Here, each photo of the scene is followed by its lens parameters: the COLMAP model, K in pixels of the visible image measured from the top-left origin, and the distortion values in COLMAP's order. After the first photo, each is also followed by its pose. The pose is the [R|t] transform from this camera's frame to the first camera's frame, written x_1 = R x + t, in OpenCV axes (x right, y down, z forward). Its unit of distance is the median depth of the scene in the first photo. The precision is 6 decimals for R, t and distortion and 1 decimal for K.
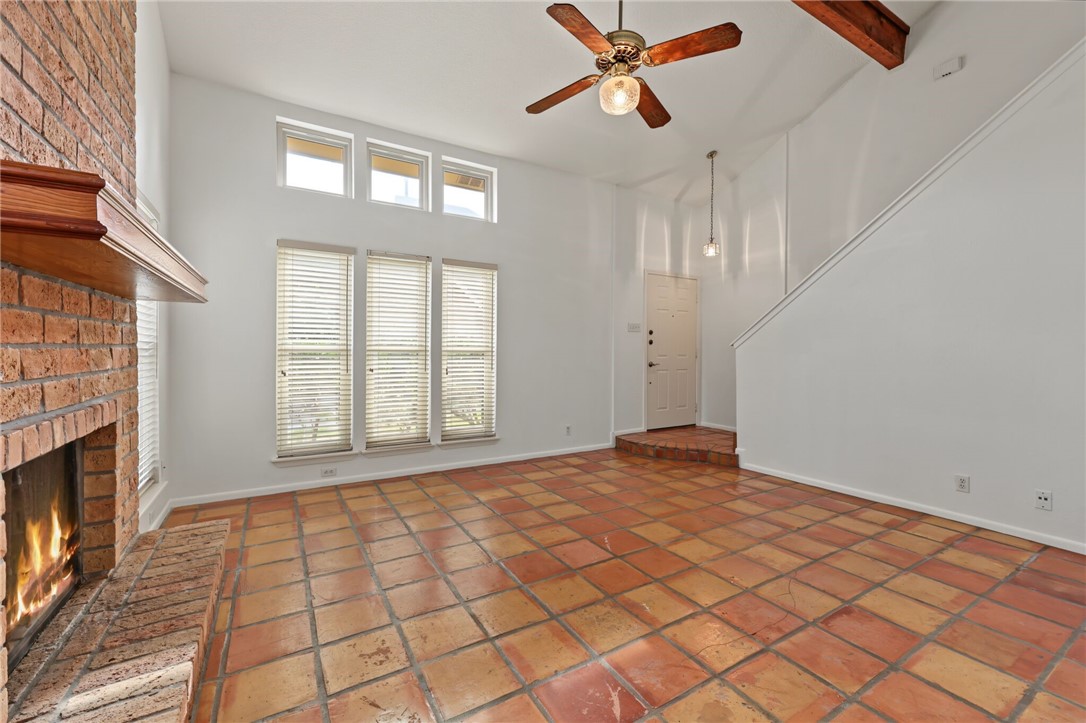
lens RADIAL K [[450.9, 0, 545.8], [0, 450.9, 350.1], [0, 0, 1]] dist [0.001290, 0.000282]
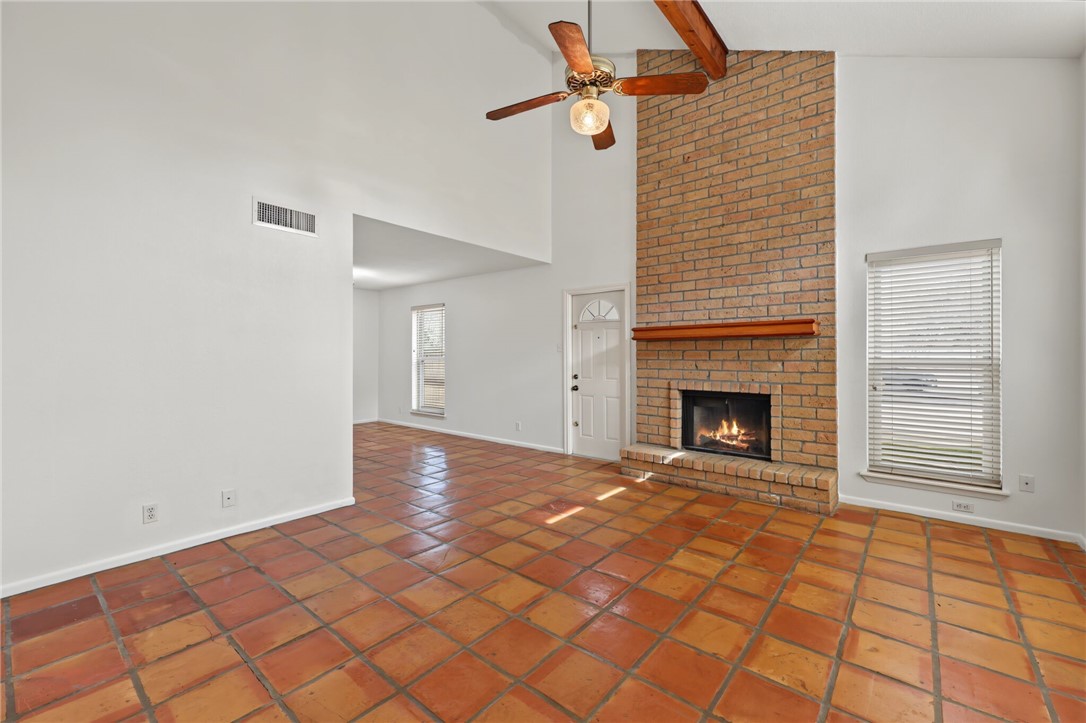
lens RADIAL K [[450.9, 0, 549.1], [0, 450.9, 361.2], [0, 0, 1]] dist [0.001290, 0.000282]
pose [[-0.940132, 0.000950, -0.340809, 0.520813], [-0.004642, 0.999868, 0.015591, -0.022121], [0.340778, 0.016240, -0.940003, 1.697658]]
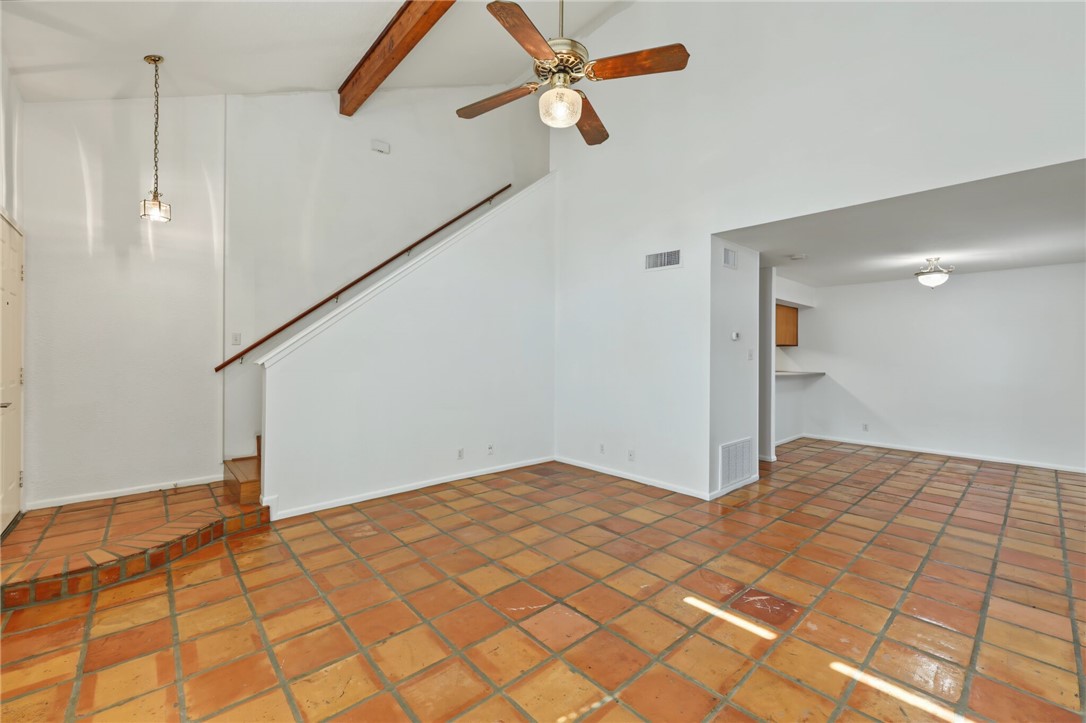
lens RADIAL K [[450.9, 0, 551.1], [0, 450.9, 357.1], [0, 0, 1]] dist [0.001290, 0.000282]
pose [[-0.199460, -0.011090, 0.979843, -0.661222], [-0.004371, 0.999936, 0.010428, -0.049868], [-0.979896, -0.002203, -0.199496, 1.065108]]
